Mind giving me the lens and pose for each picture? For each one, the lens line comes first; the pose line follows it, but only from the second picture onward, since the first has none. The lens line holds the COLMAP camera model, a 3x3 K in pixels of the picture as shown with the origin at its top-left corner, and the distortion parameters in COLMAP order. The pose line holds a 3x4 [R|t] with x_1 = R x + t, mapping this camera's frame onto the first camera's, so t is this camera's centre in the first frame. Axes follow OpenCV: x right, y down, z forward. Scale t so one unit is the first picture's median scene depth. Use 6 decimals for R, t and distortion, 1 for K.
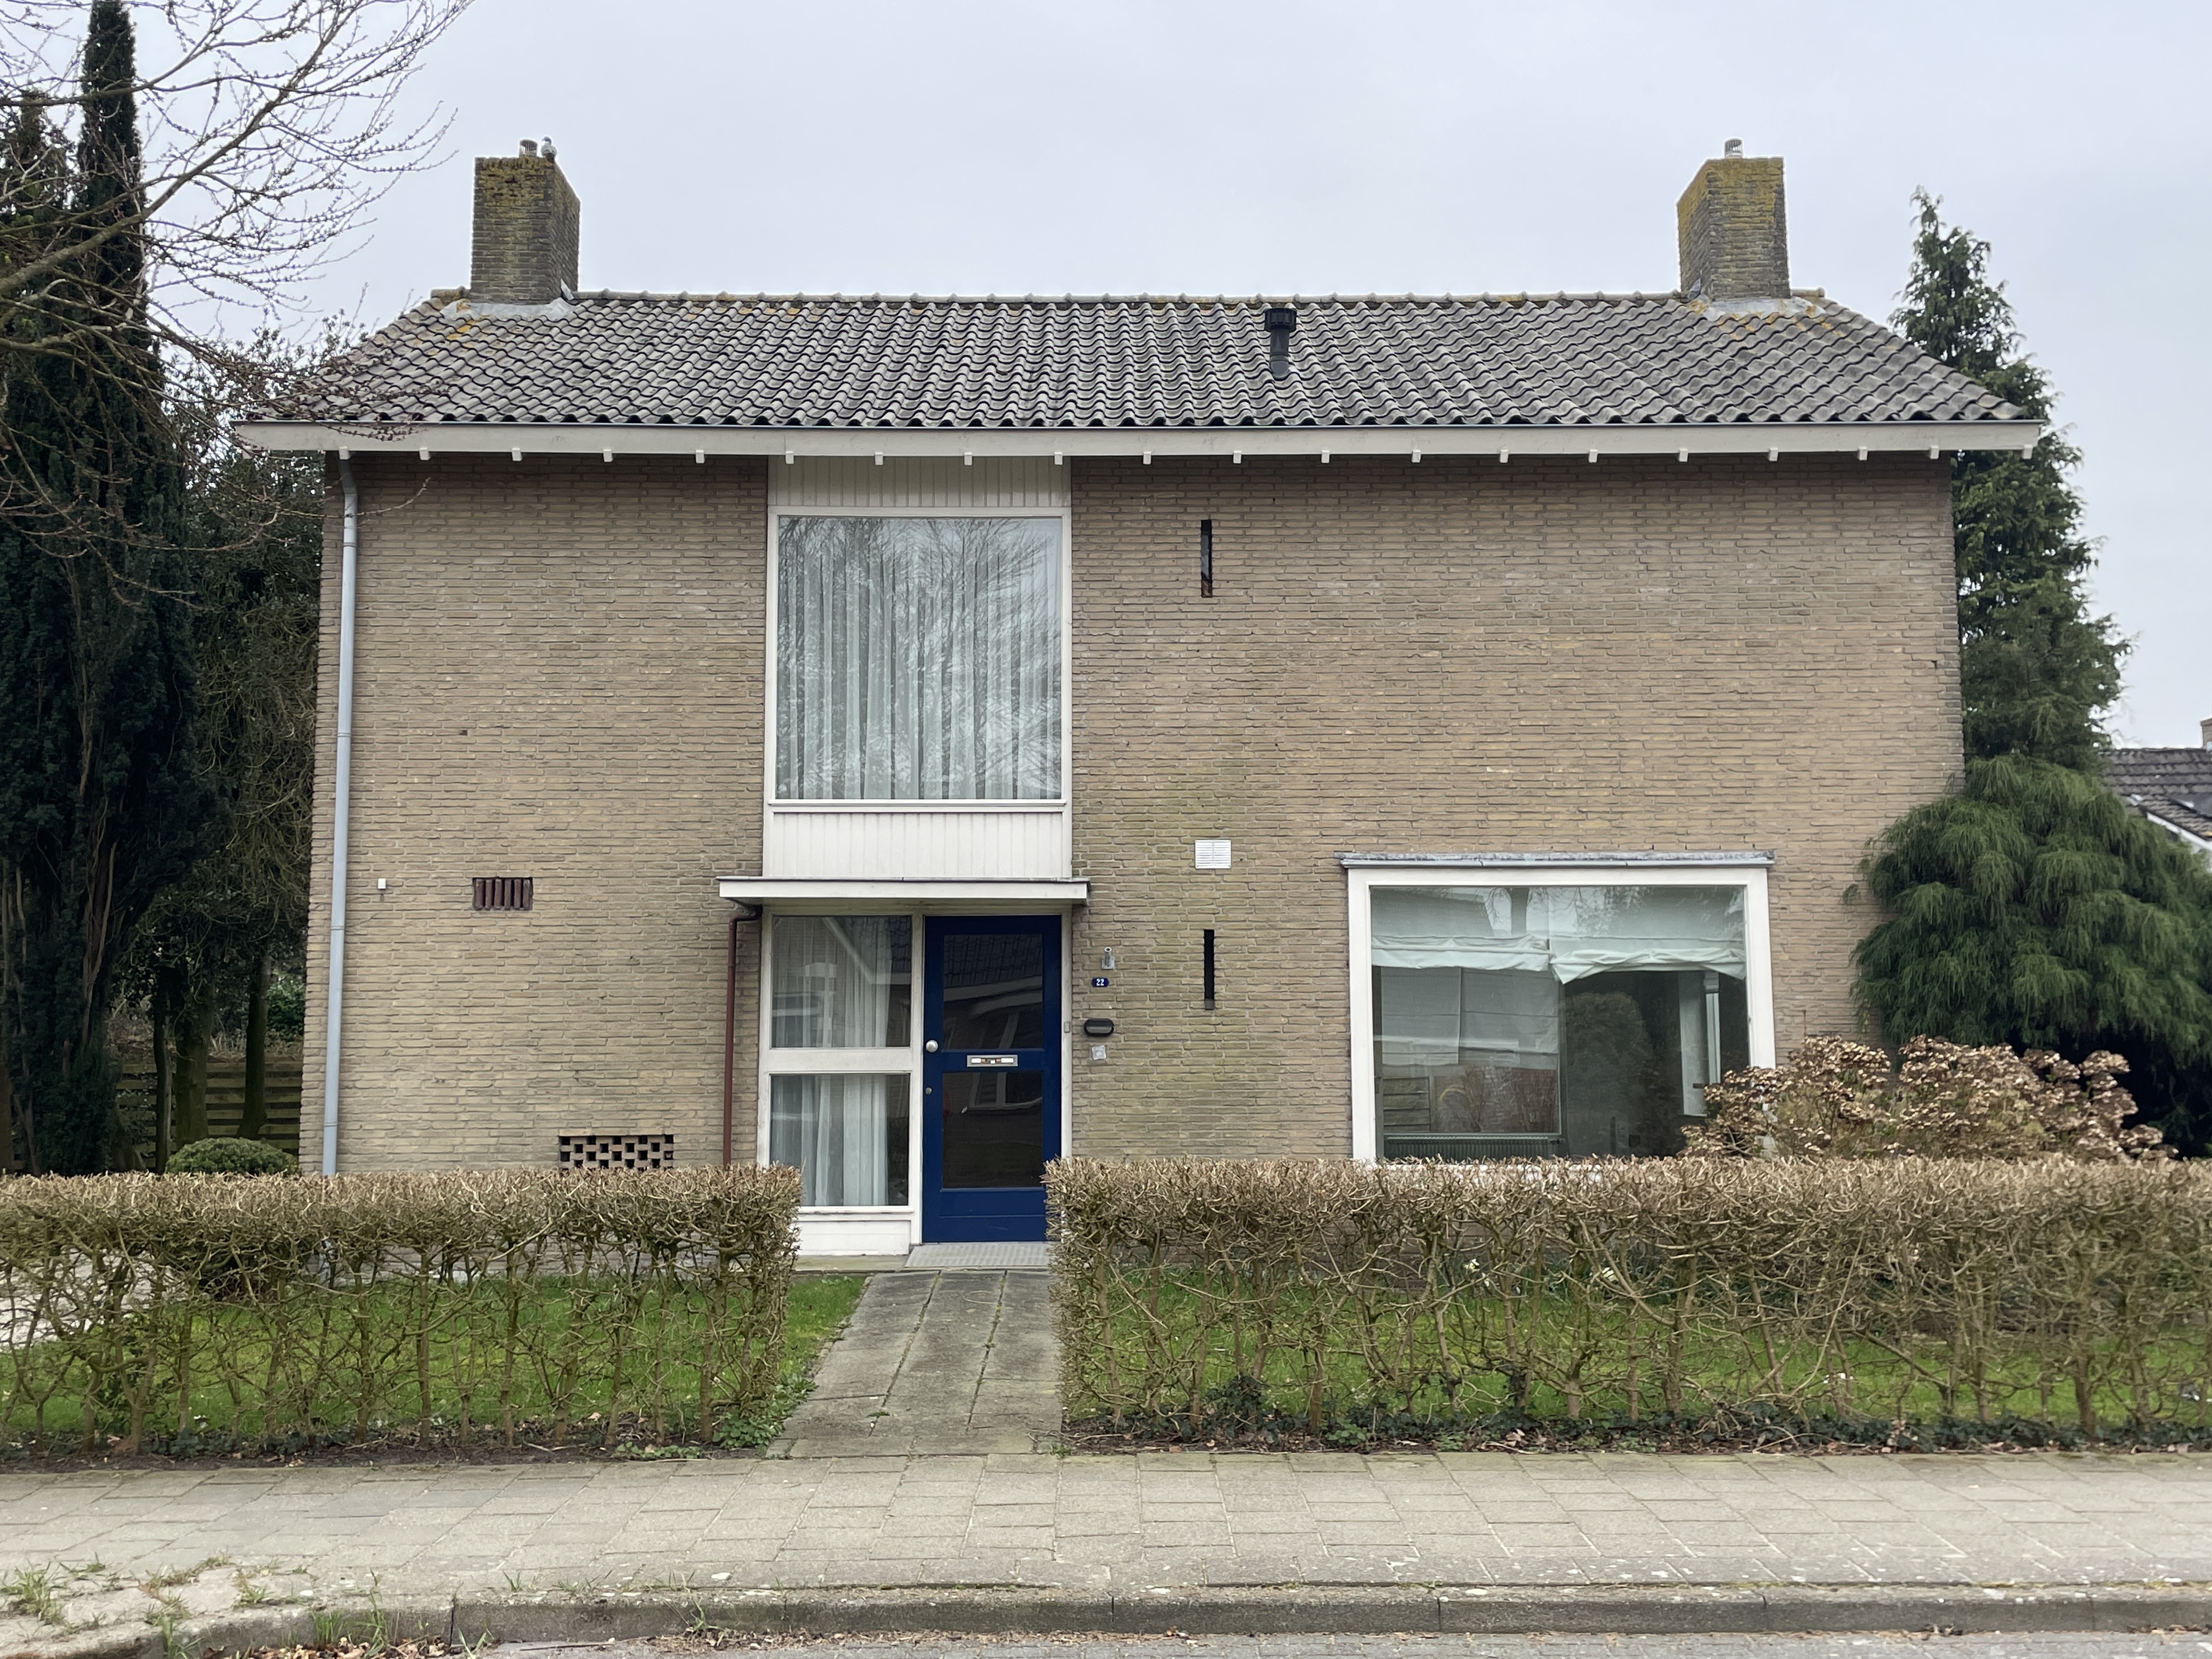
lens RADIAL K [[2078.5, 0, 1127.4], [0, 2078.5, 820.5], [0, 0, 1]] dist [0.128211, -0.225390]
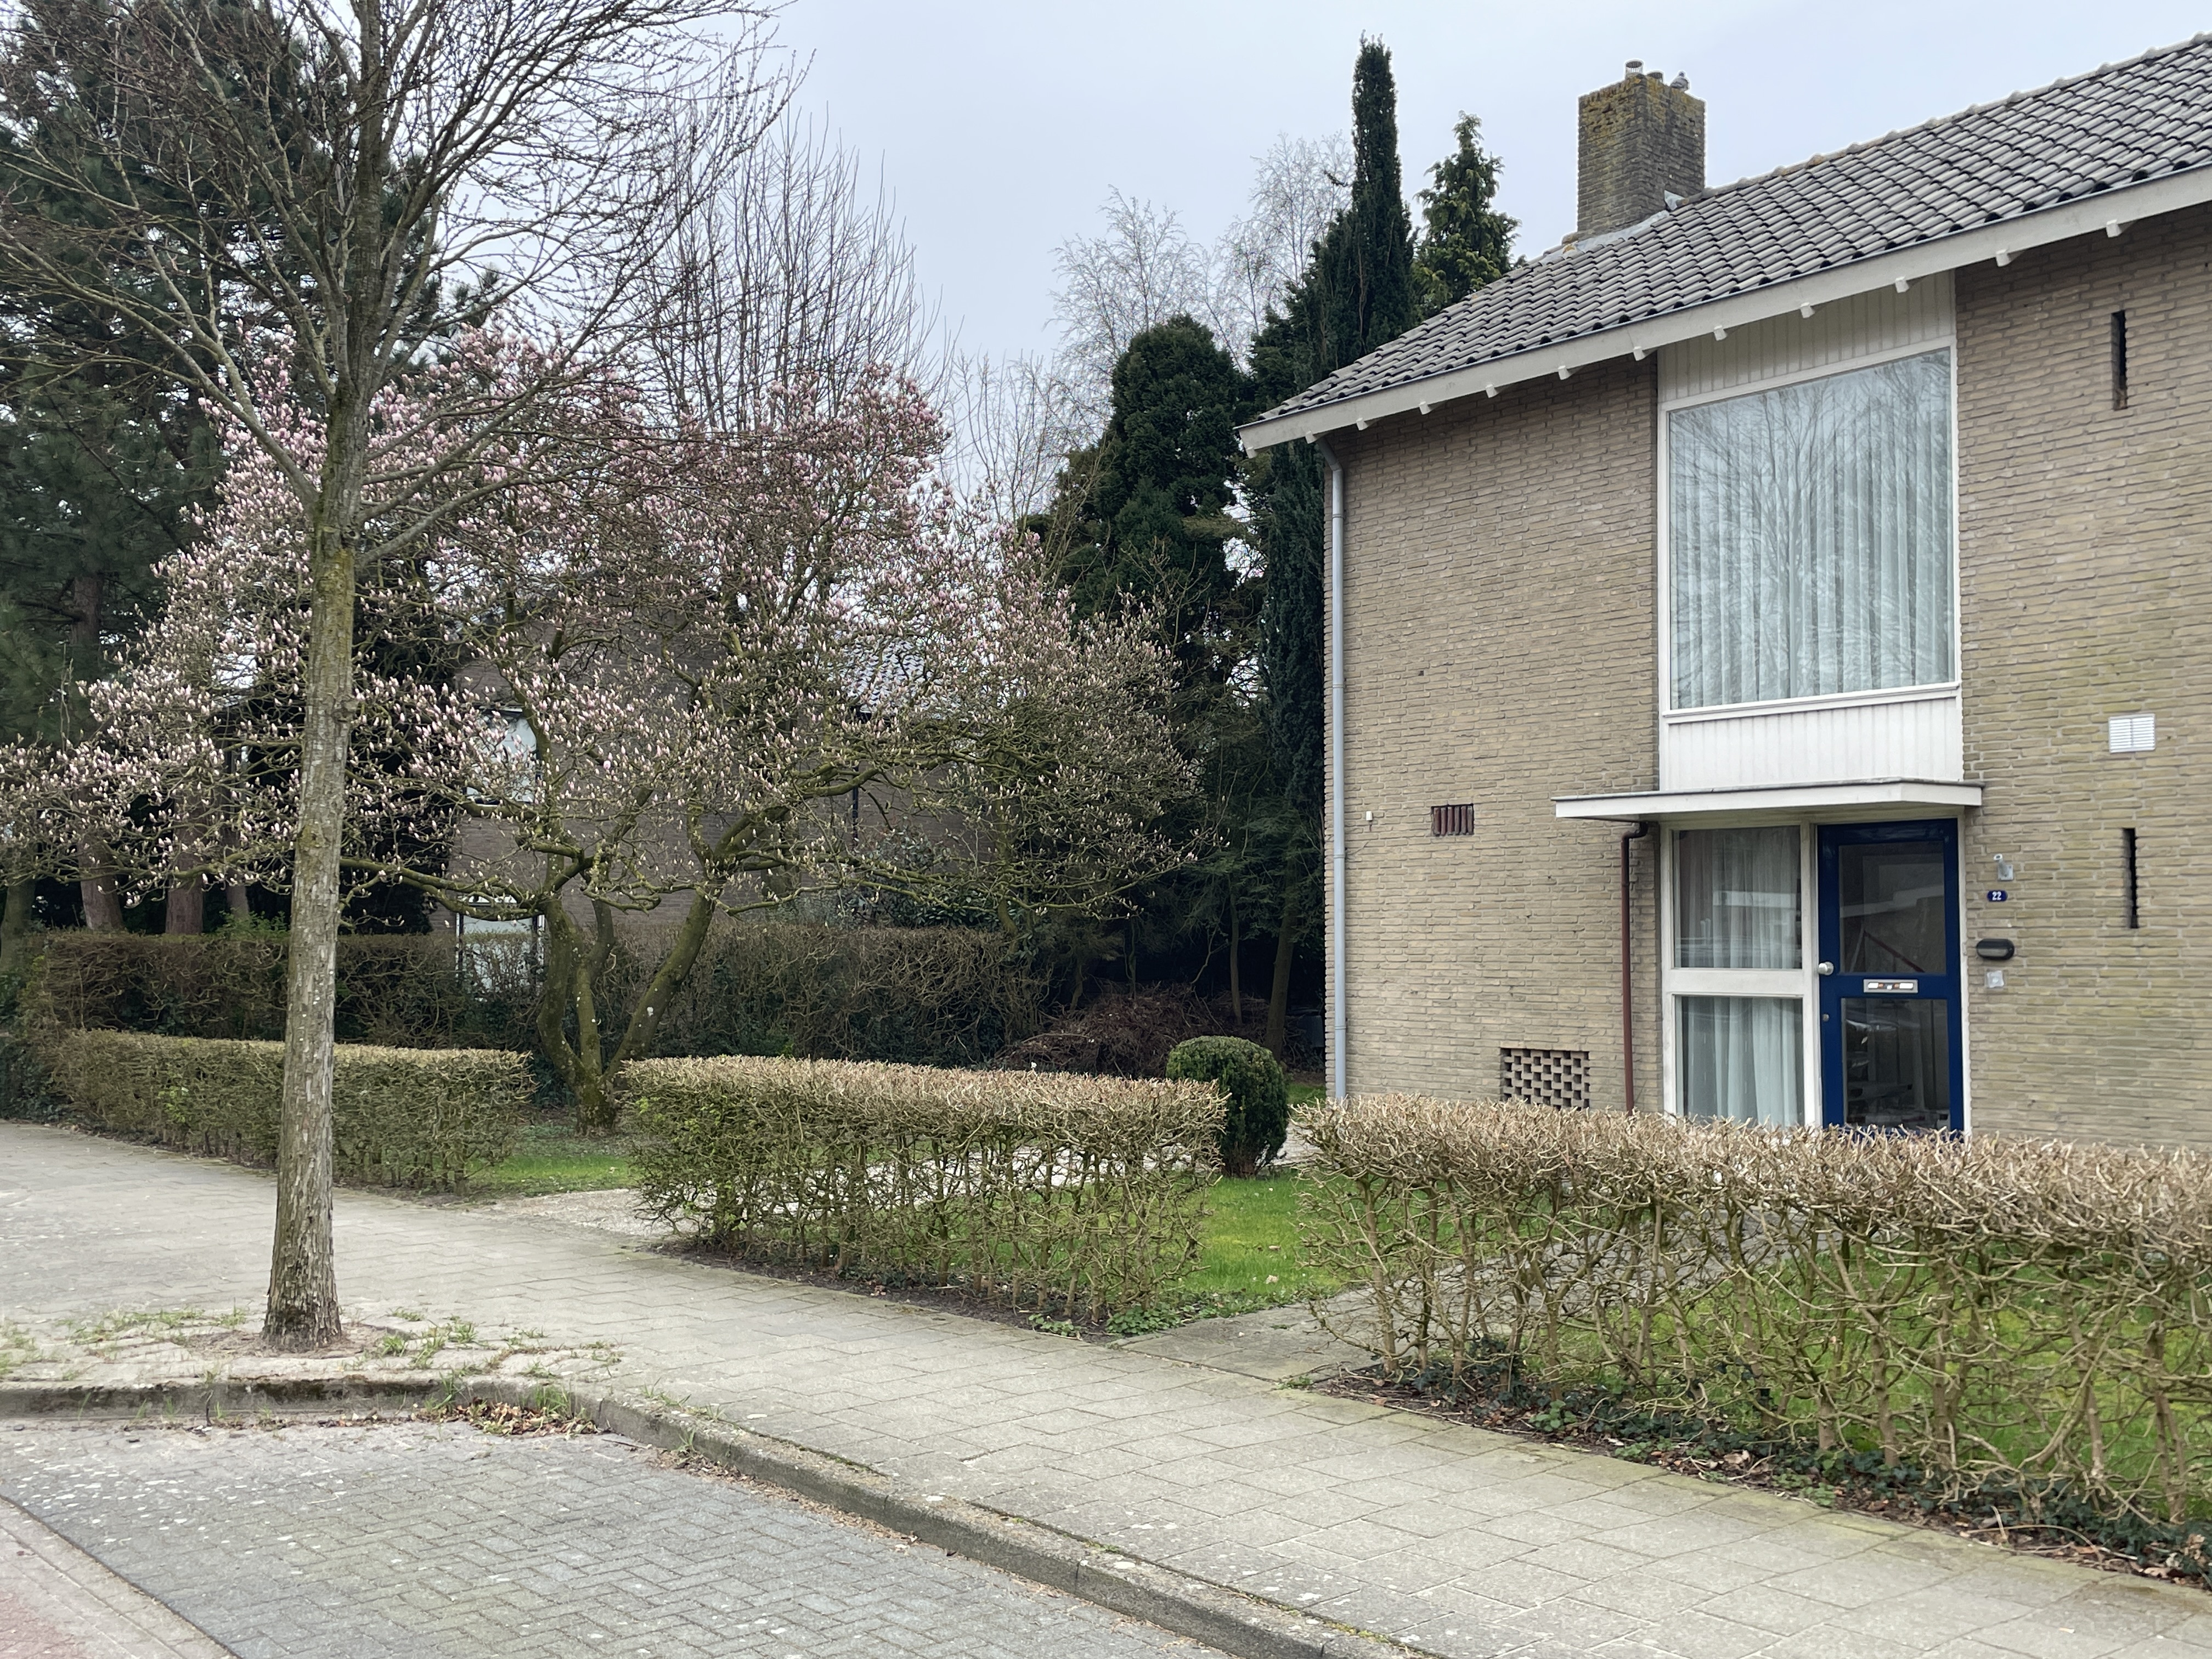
lens RADIAL K [[2078.5, 0, 1127.4], [0, 2078.5, 820.5], [0, 0, 1]] dist [0.128211, -0.225390]
pose [[0.650936, -0.043279, -0.757898, 0.402151], [0.081104, 0.996624, 0.012746, 0.008030], [0.754788, -0.069765, 0.652248, 0.179782]]
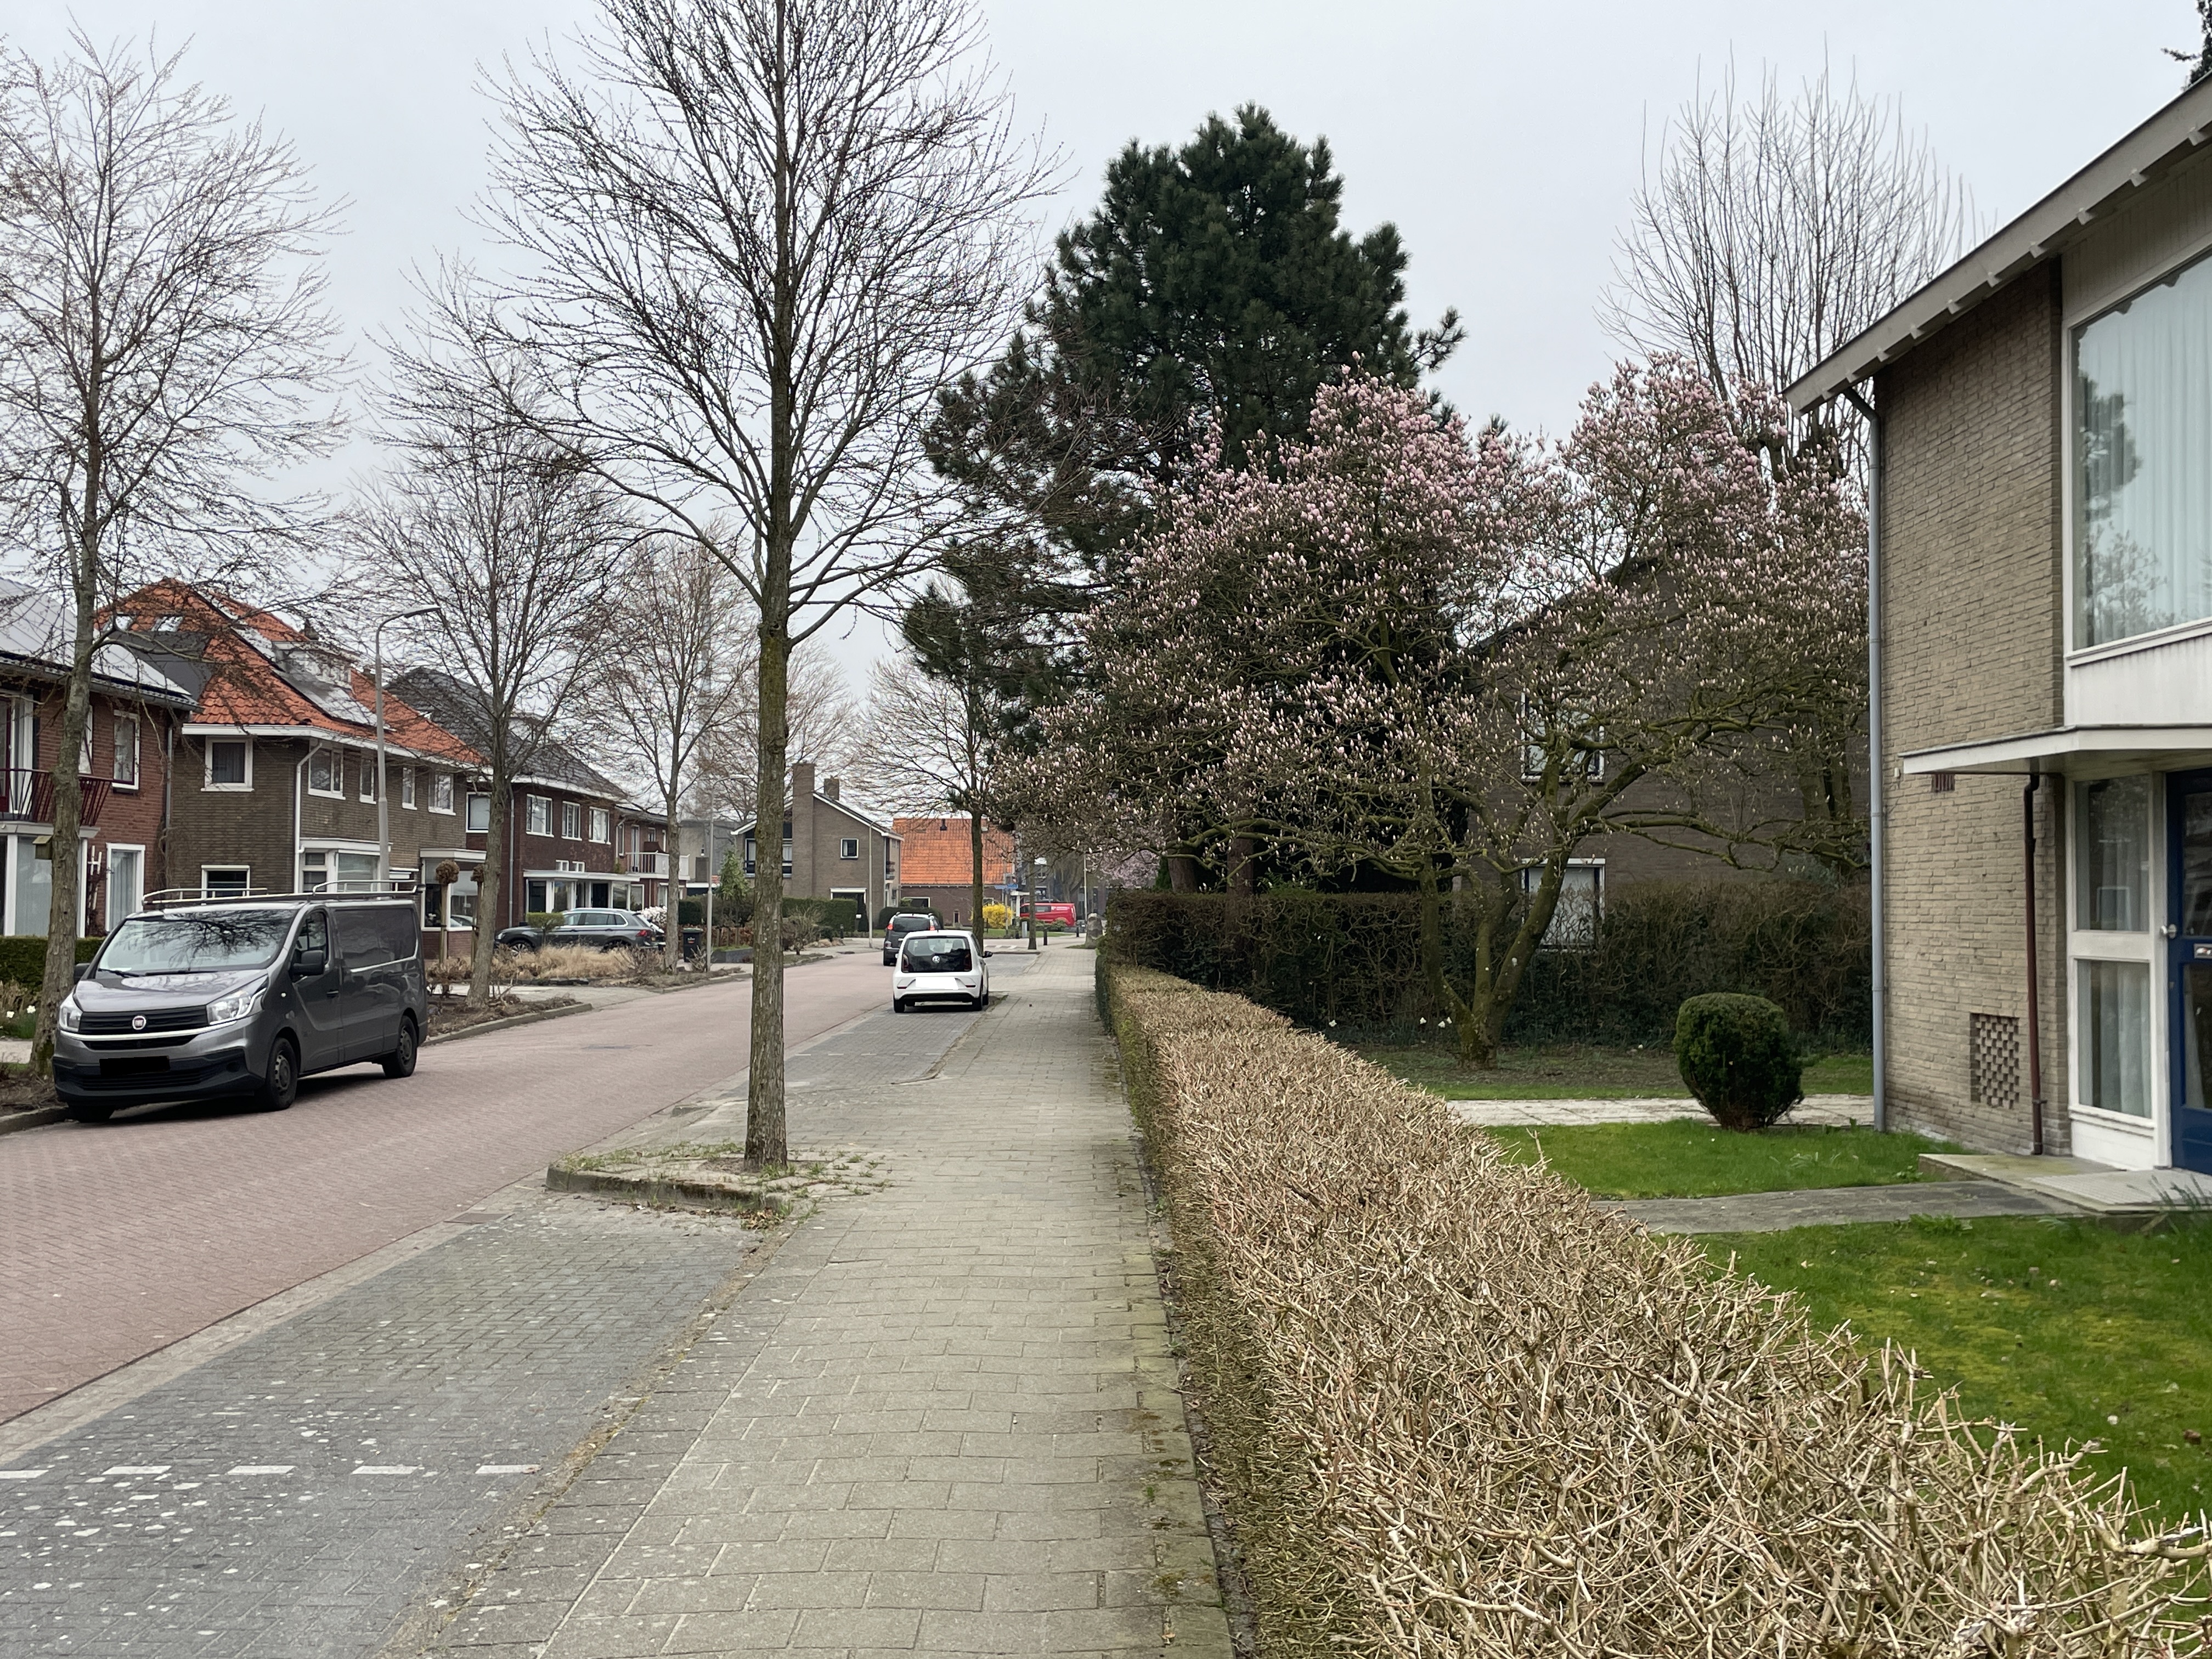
lens RADIAL K [[2078.5, 0, 1127.4], [0, 2078.5, 820.5], [0, 0, 1]] dist [0.128211, -0.225390]
pose [[0.018175, -0.036710, -0.999161, 0.728894], [0.109346, 0.993404, -0.034510, 0.048900], [0.993838, -0.108627, 0.022069, 0.577805]]
